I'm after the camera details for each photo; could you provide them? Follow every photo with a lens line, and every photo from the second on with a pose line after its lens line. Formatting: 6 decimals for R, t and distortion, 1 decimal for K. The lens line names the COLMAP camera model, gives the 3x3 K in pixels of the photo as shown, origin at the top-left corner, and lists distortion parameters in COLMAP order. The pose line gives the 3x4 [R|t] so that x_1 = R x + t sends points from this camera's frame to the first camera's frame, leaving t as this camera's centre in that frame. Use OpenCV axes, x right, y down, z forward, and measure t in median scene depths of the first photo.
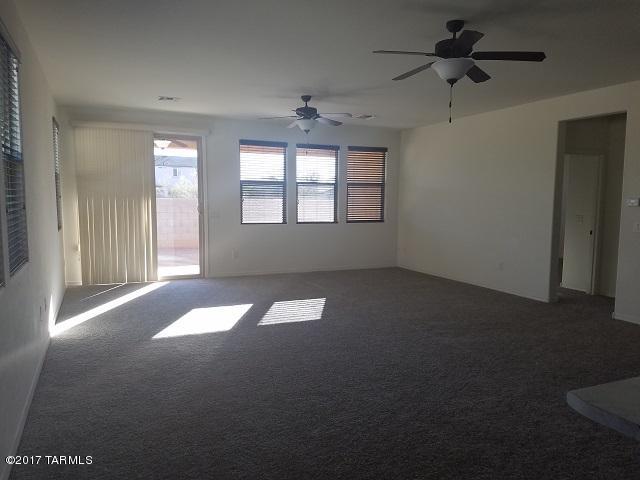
lens RADIAL K [[500.3, 0, 320.0], [0, 500.3, 240.0], [0, 0, 1]] dist [0.220474, -0.362465]
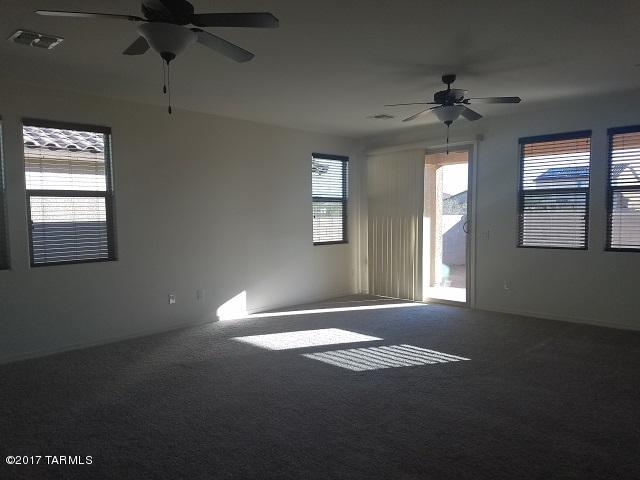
lens RADIAL K [[485.5, 0, 319.8], [0, 485.5, 278.8], [0, 0, 1]] dist [0.000949, -0.000271]
pose [[0.348570, 0.107648, -0.931080, 0.511811], [-0.054815, 0.994024, 0.094404, -0.042078], [0.935678, 0.018131, 0.352388, 0.508993]]
